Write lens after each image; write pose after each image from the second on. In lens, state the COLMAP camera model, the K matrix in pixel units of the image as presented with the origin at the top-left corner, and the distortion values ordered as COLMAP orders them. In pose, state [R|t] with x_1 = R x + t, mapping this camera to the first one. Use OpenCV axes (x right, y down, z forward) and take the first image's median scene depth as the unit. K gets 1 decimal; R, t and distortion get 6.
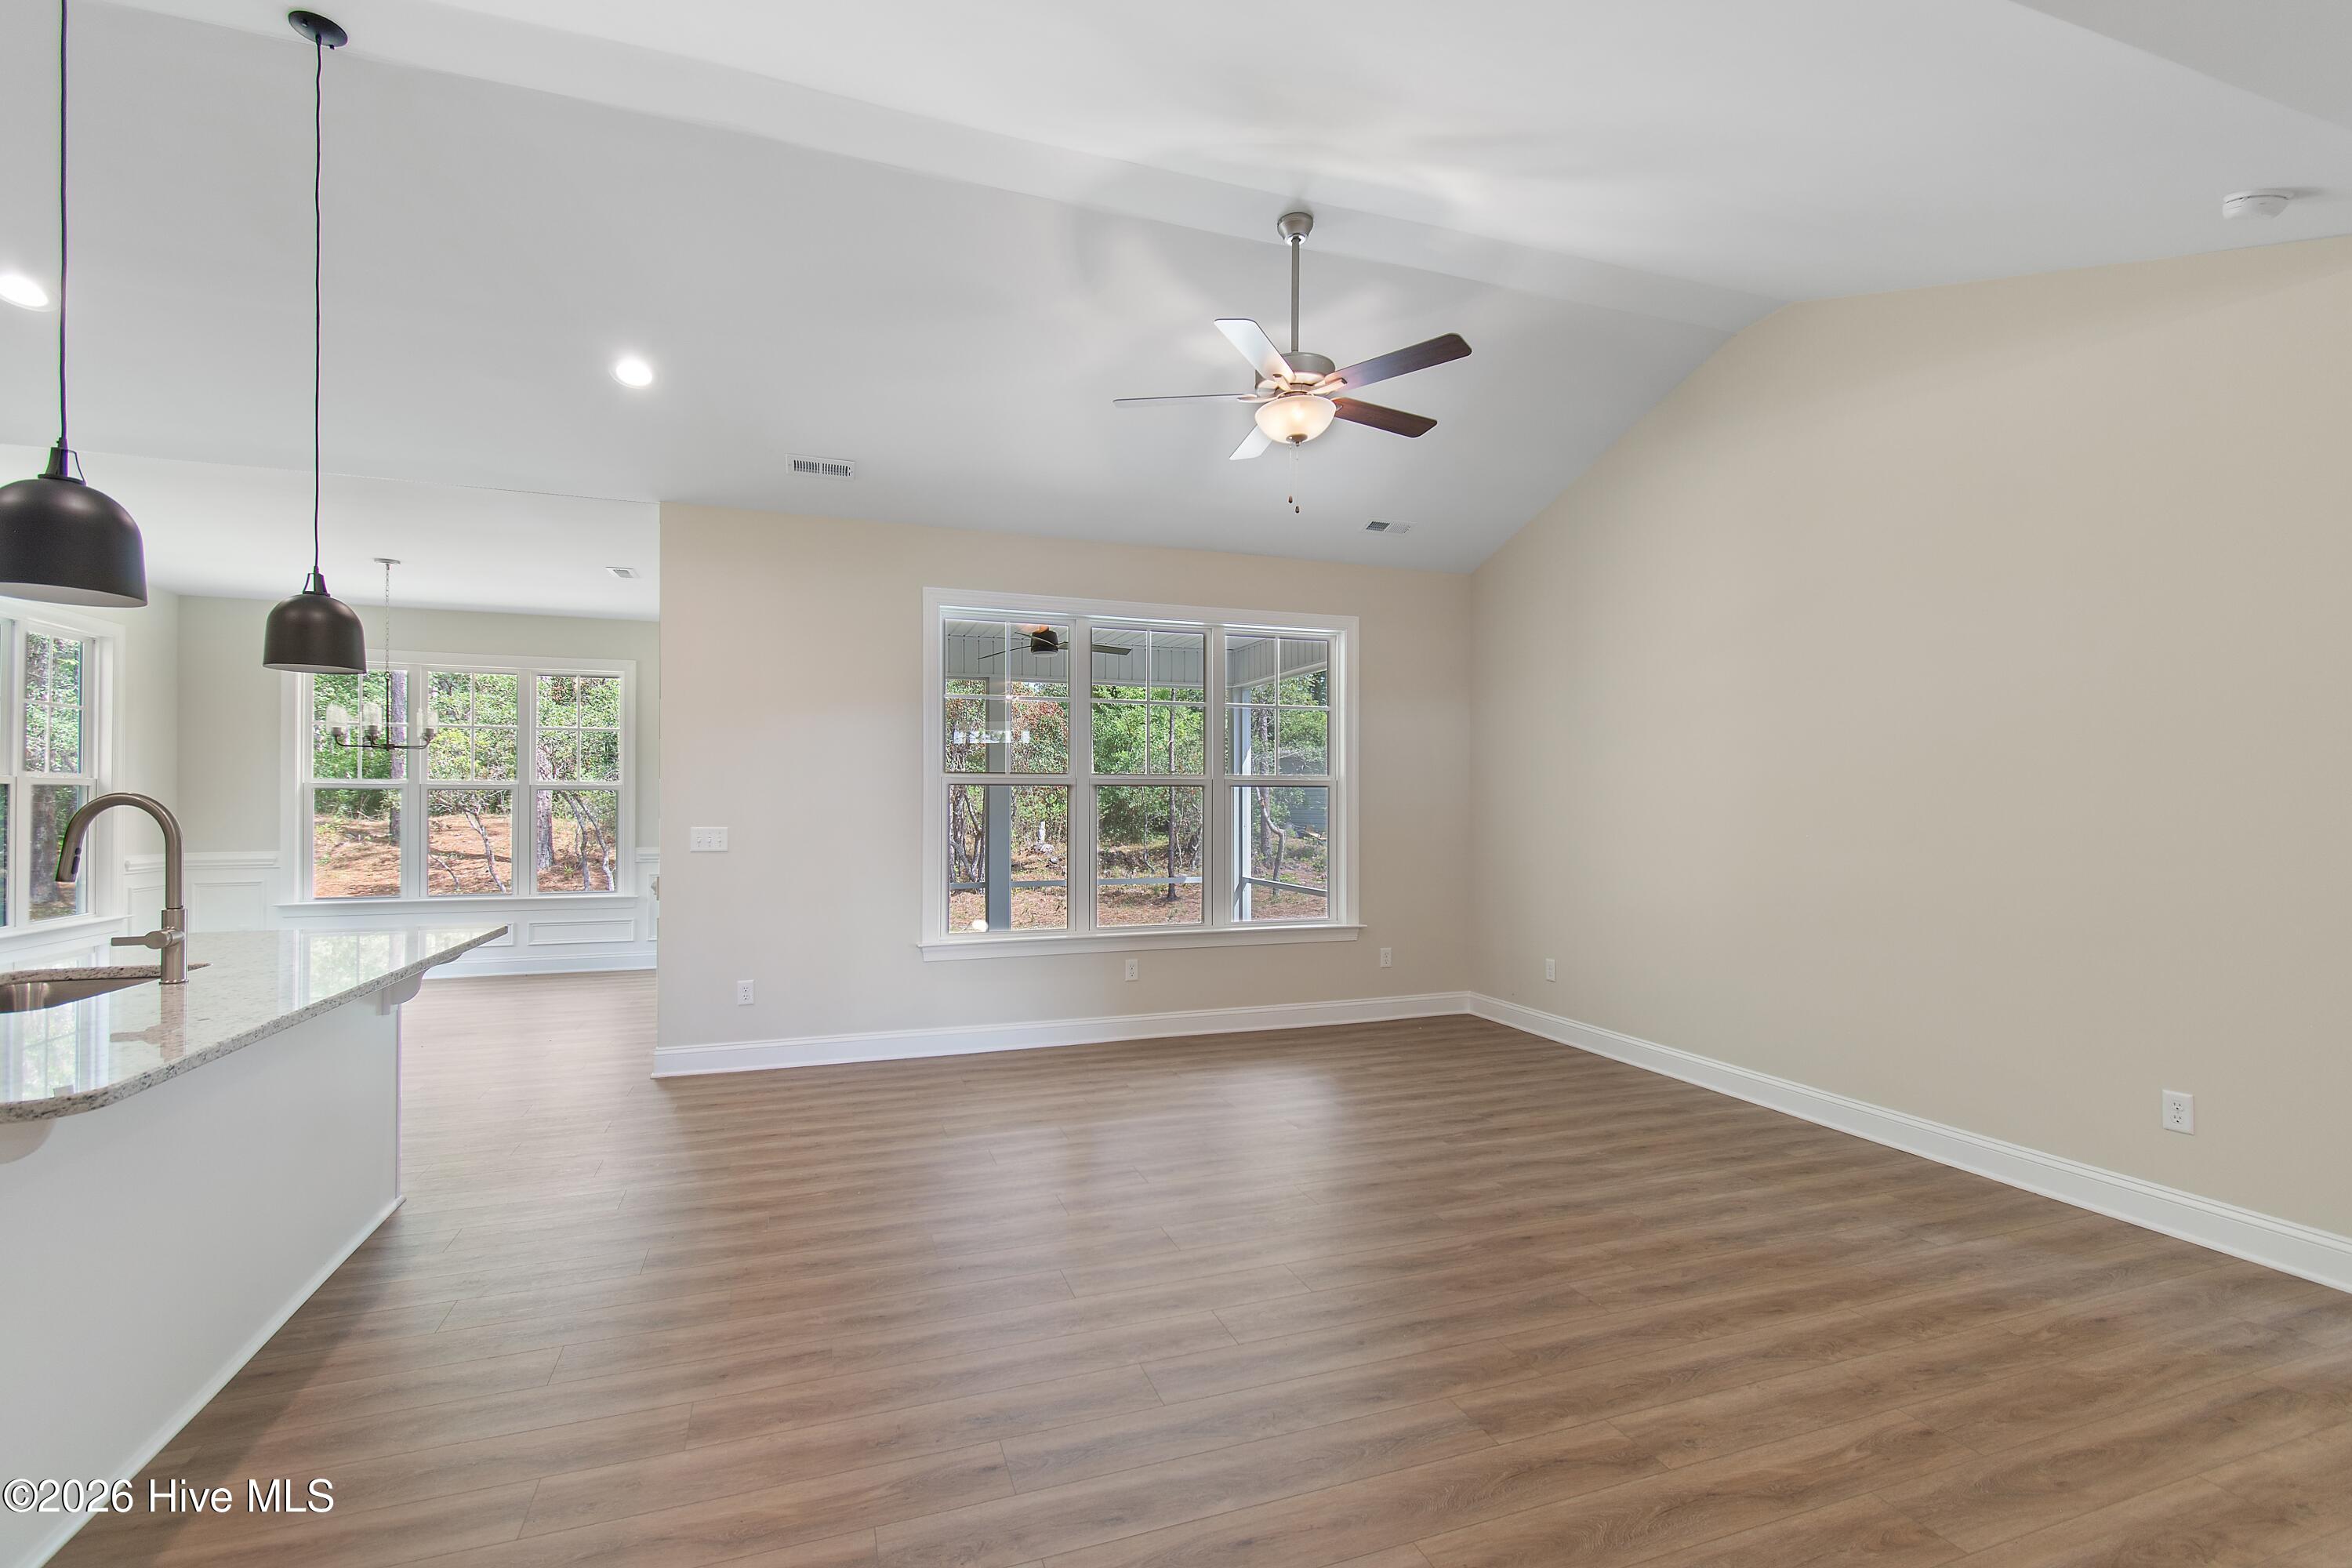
lens RADIAL K [[1047.2, 0, 1173.9], [0, 1047.2, 803.0], [0, 0, 1]] dist [-0.000805, -0.000121]
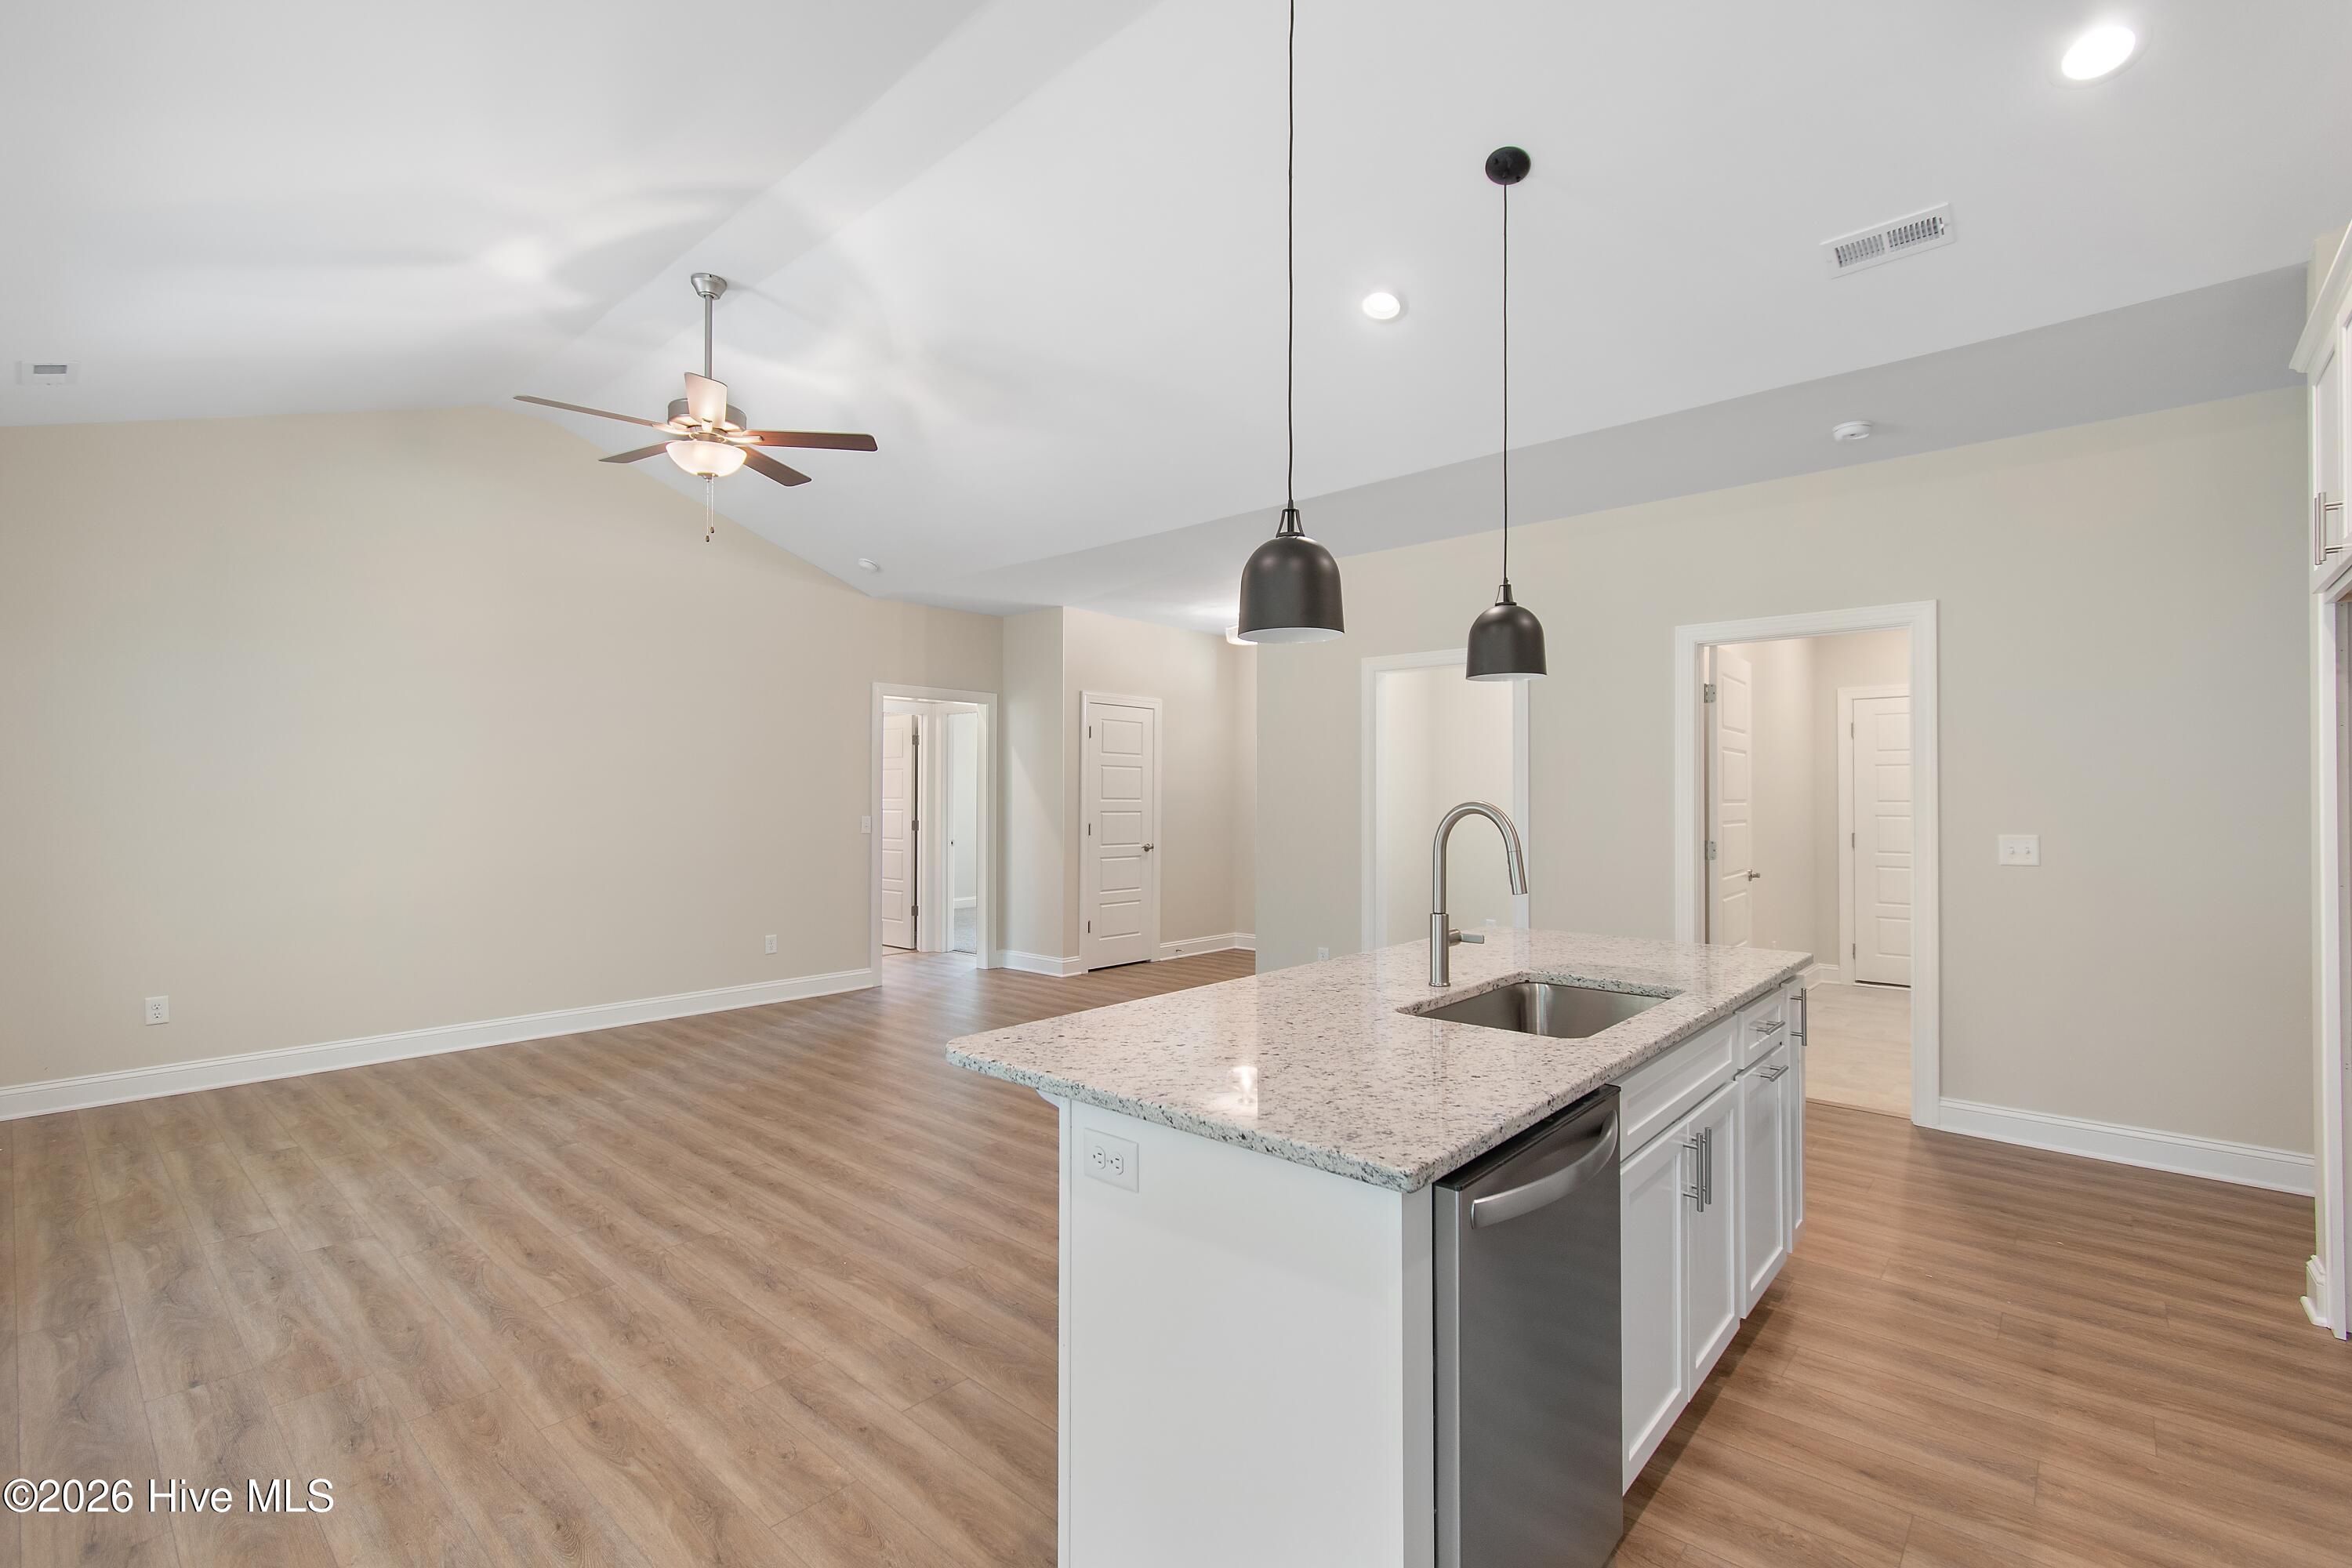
lens RADIAL K [[1036.4, 0, 1194.8], [0, 1036.4, 782.6], [0, 0, 1]] dist [-0.003366, -0.000796]
pose [[-0.493557, 0.010684, 0.869648, -1.118446], [-0.002722, 0.999901, -0.013829, -0.006166], [-0.869709, -0.009192, -0.493479, 1.114646]]
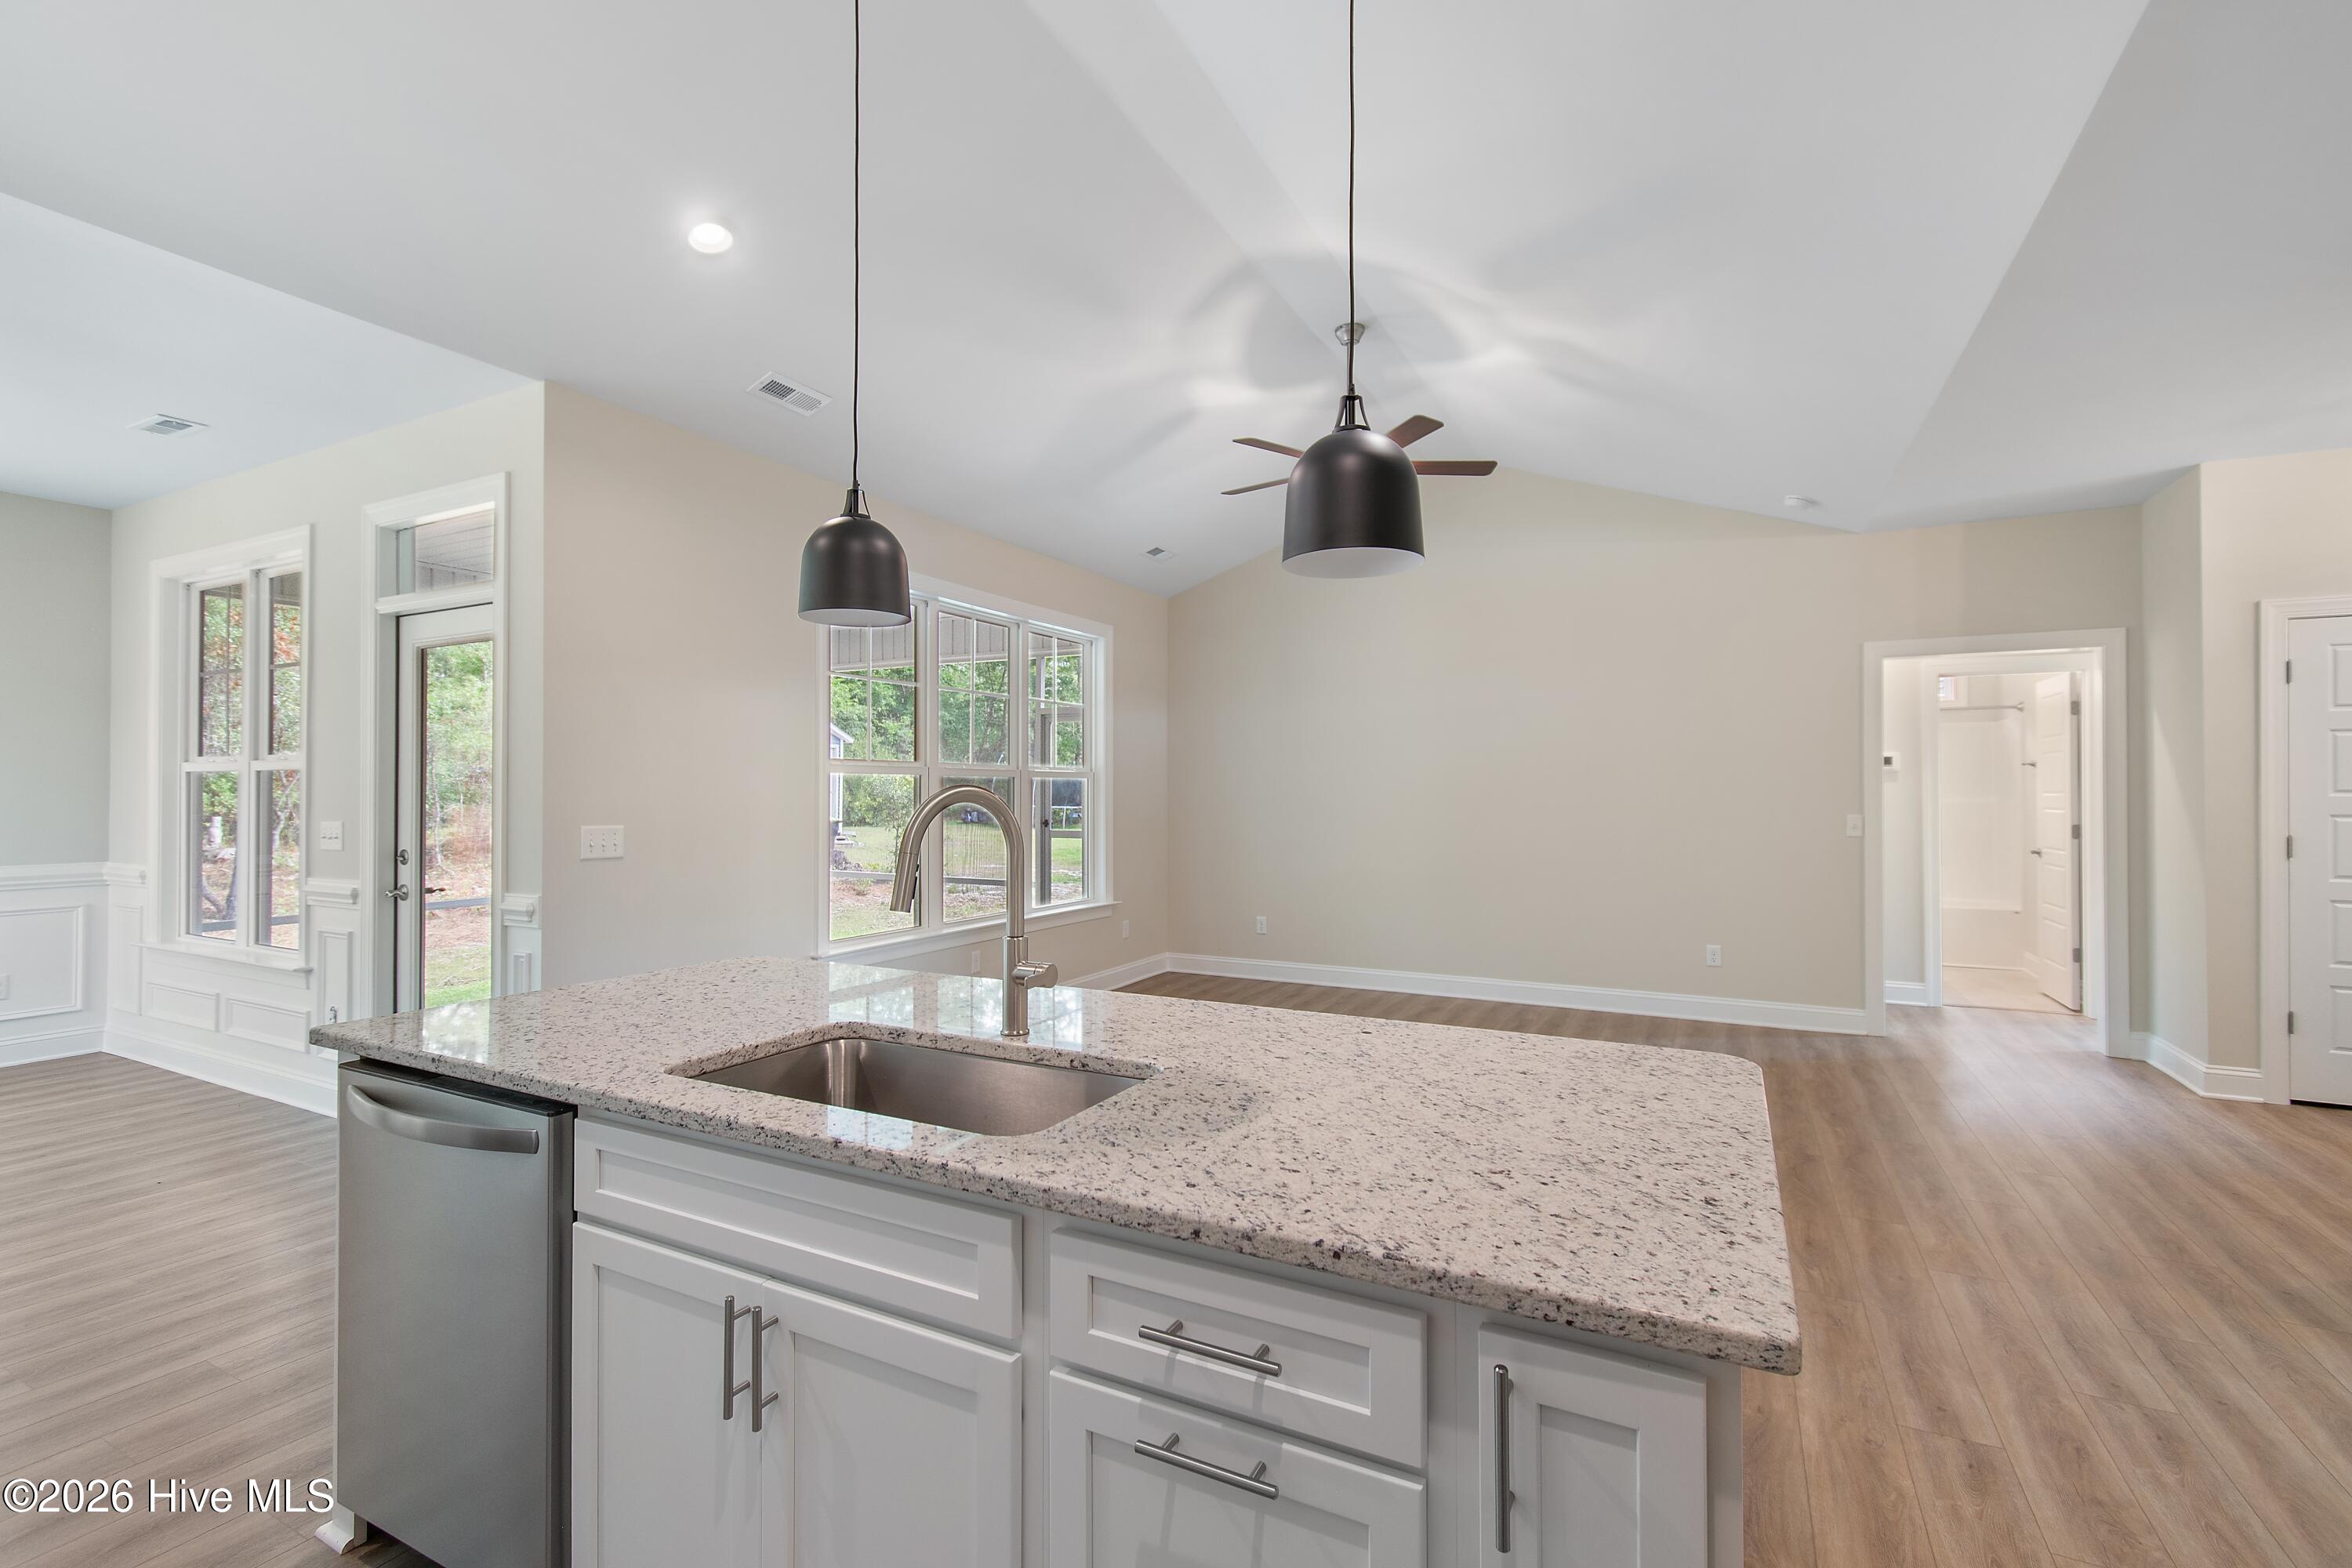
lens RADIAL K [[1046.7, 0, 1176.0], [0, 1046.7, 784.0], [0, 0, 1]] dist [0.000445, -0.000157]
pose [[0.732934, 0.004402, 0.680285, -0.903998], [-0.000128, 0.999980, -0.006333, -0.003830], [-0.680300, 0.004554, 0.732920, 0.234283]]
